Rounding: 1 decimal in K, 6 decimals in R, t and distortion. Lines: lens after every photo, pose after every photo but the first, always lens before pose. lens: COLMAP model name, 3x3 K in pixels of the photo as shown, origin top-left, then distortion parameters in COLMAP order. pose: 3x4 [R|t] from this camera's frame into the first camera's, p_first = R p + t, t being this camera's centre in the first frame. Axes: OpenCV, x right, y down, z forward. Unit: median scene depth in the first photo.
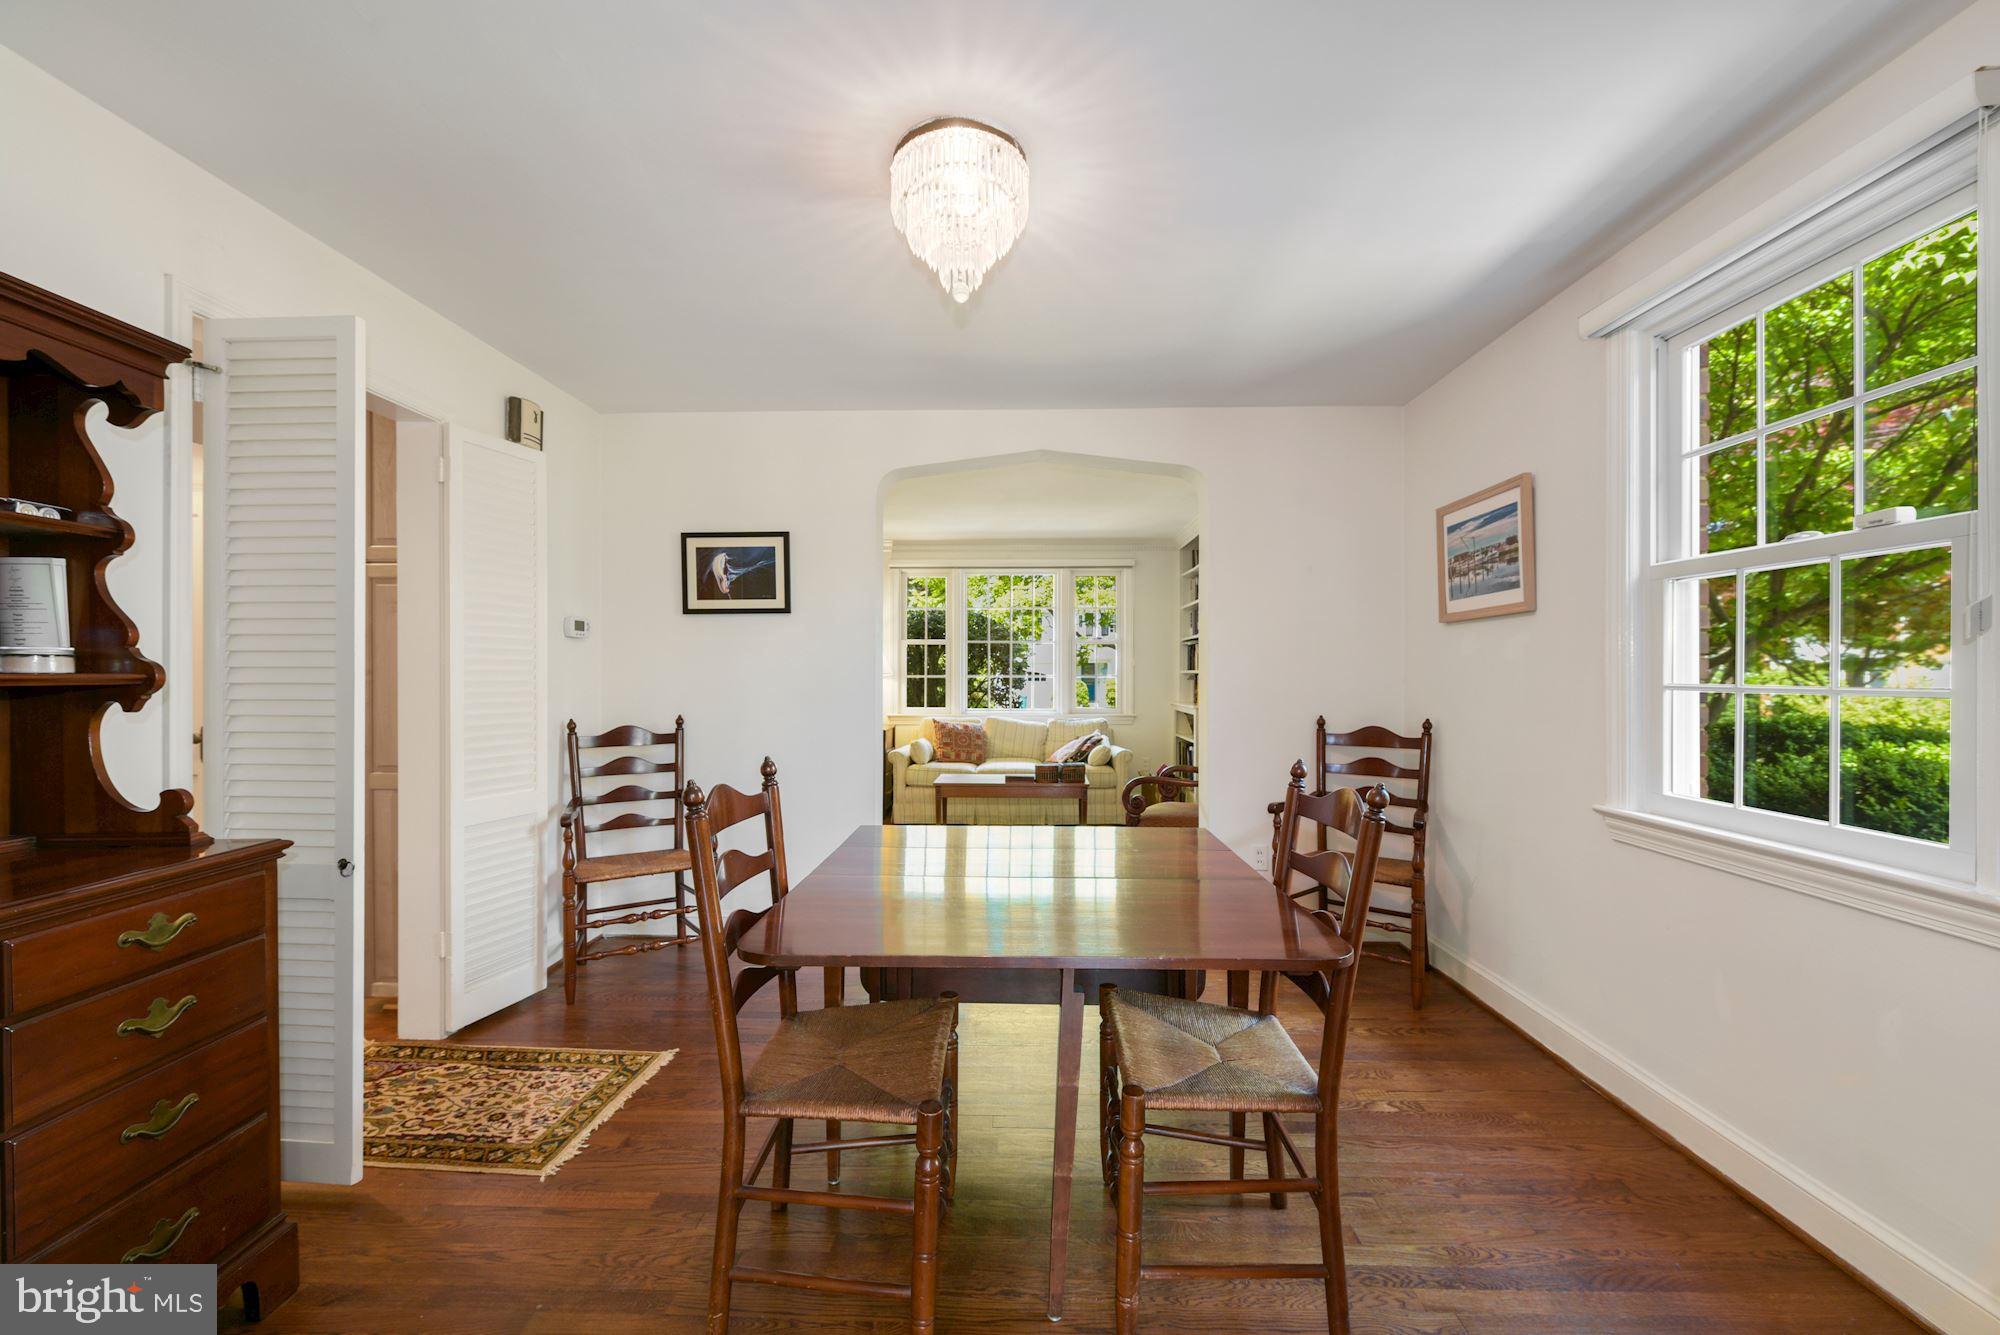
lens RADIAL K [[792.1, 0, 1000.0], [0, 792.1, 667.5], [0, 0, 1]] dist [0.003186, -0.000064]
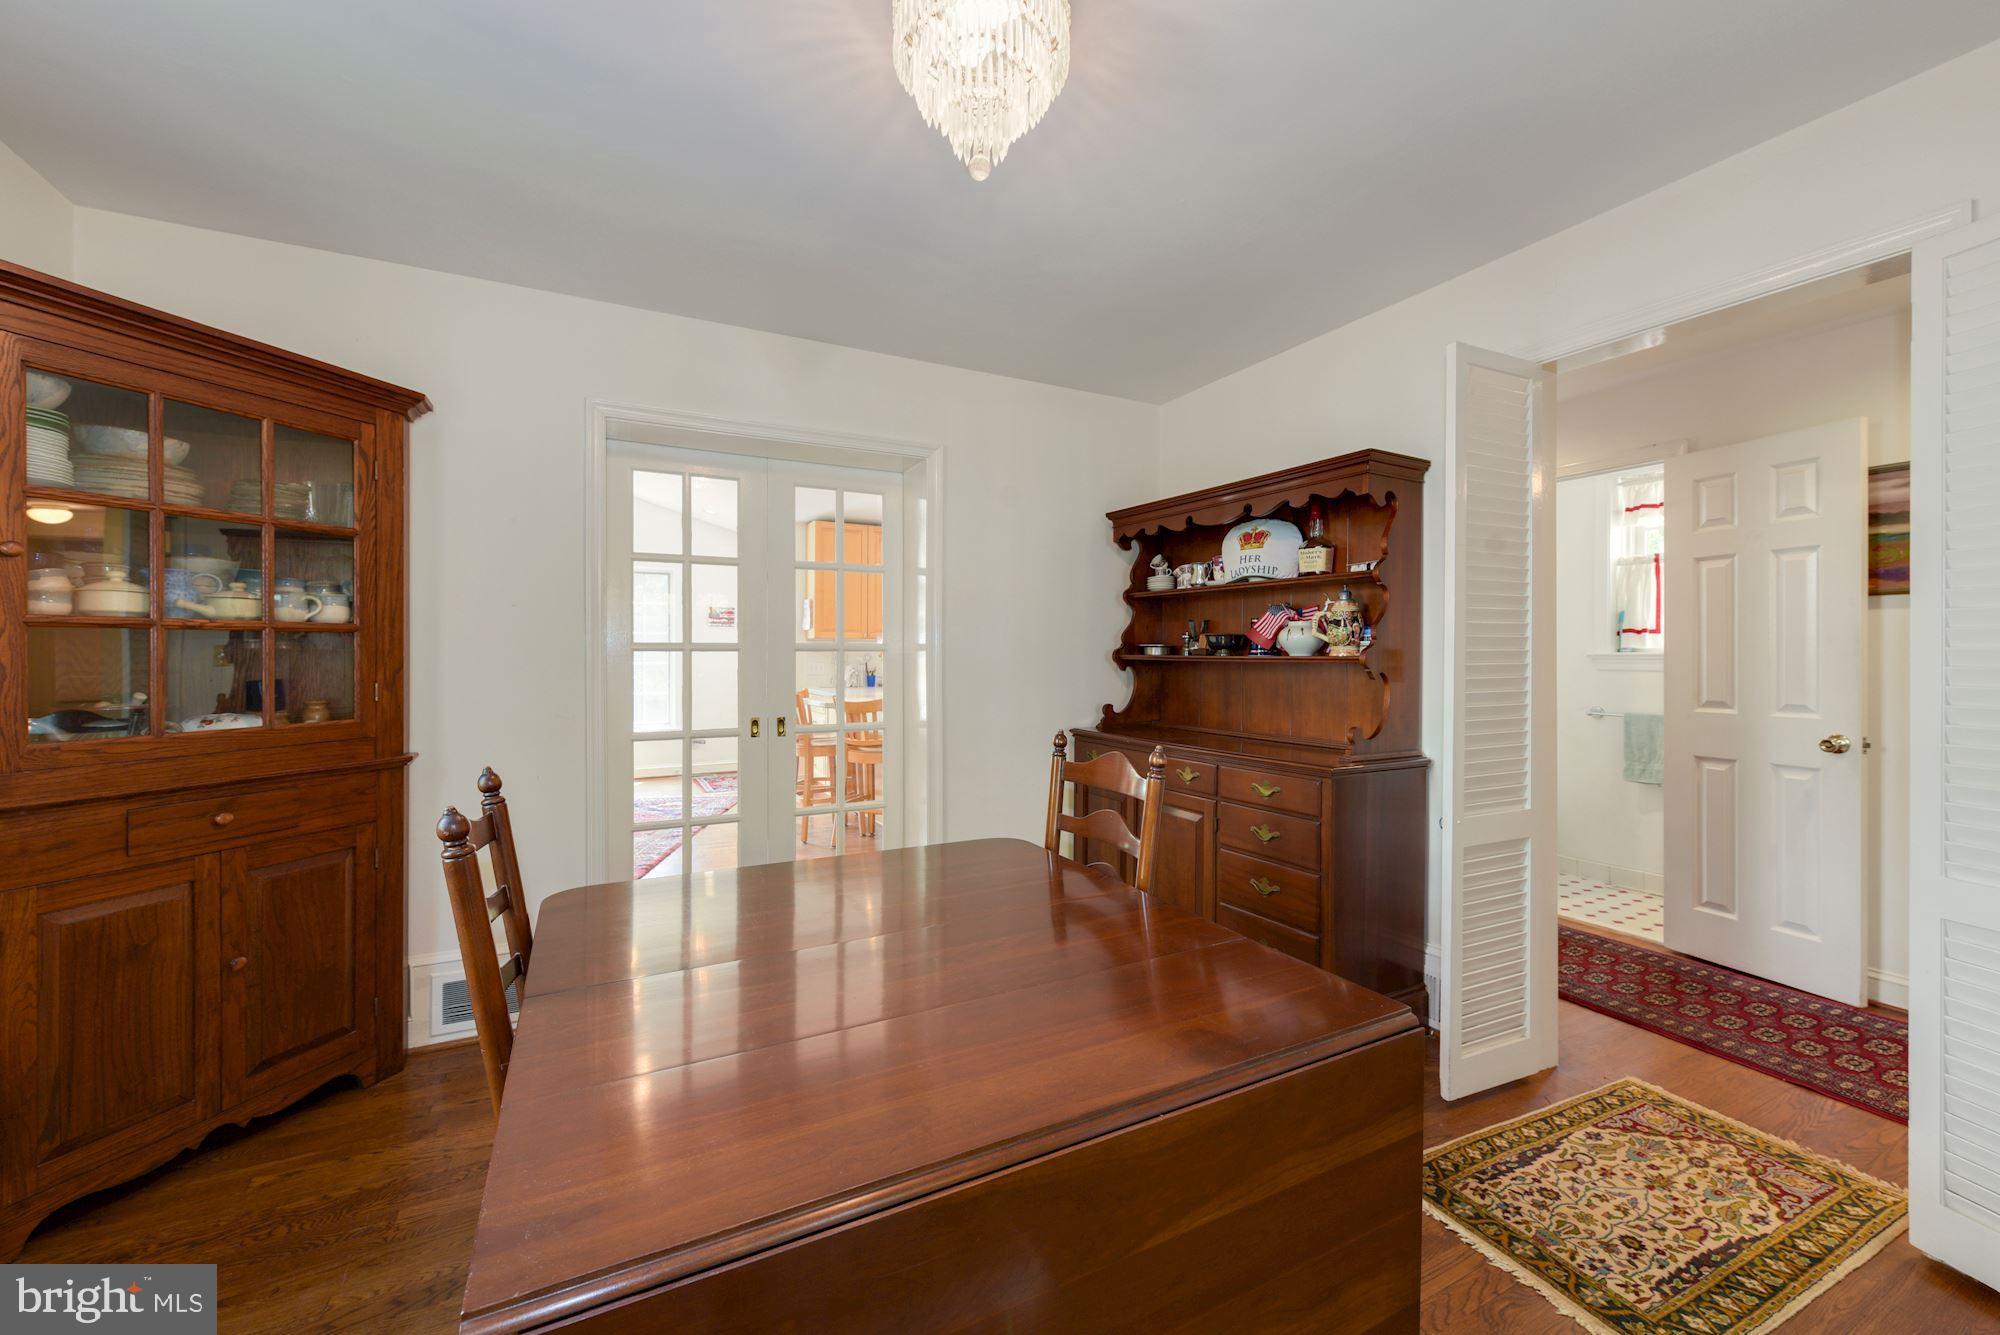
lens RADIAL K [[792.1, 0, 1000.0], [0, 792.1, 667.5], [0, 0, 1]] dist [0.003186, -0.000064]
pose [[-0.877699, 0.007109, -0.479160, 0.247738], [0.004361, 0.999967, 0.006847, 0.010066], [0.479193, 0.003920, -0.877701, 1.384491]]
